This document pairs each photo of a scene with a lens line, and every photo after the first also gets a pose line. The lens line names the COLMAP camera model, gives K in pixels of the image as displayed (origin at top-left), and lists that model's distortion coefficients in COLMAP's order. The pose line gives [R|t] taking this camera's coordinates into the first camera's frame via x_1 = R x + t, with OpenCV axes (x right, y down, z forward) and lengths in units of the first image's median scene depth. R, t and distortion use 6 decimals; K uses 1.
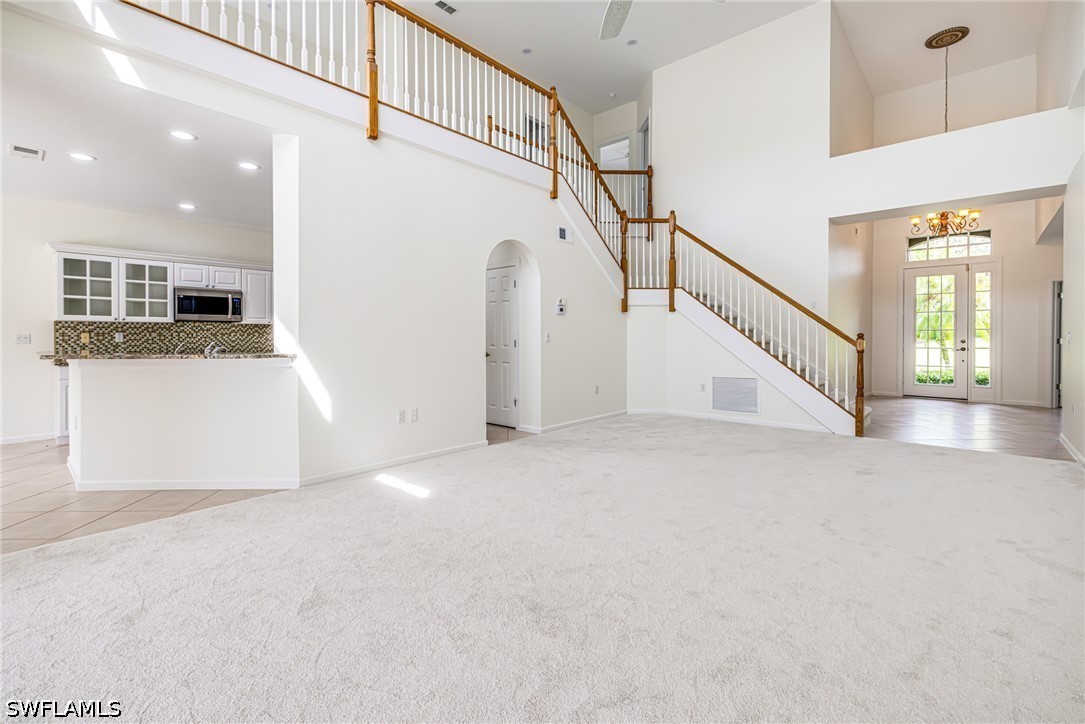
lens RADIAL K [[483.9, 0, 535.2], [0, 483.9, 341.8], [0, 0, 1]] dist [0.003744, -0.002109]
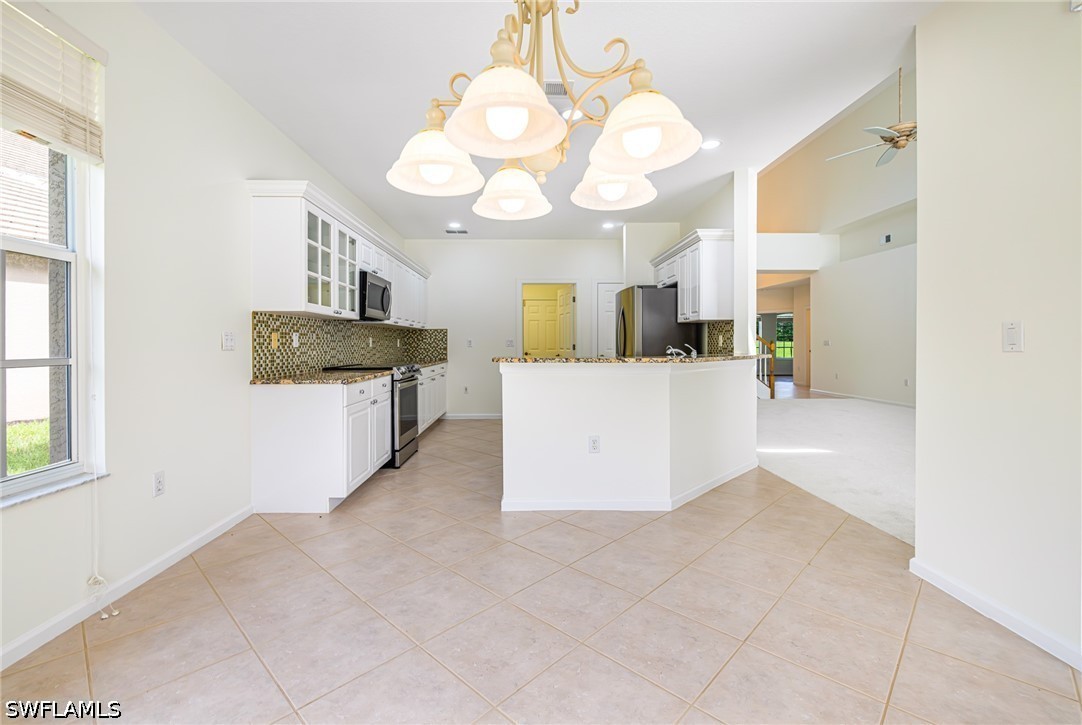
lens RADIAL K [[482.6, 0, 546.4], [0, 482.6, 342.6], [0, 0, 1]] dist [0.003744, -0.002109]
pose [[0.708331, 0.002787, 0.705875, -1.043925], [0.006830, 0.999918, -0.010801, 0.003383], [-0.705847, 0.012471, 0.708254, 0.306713]]
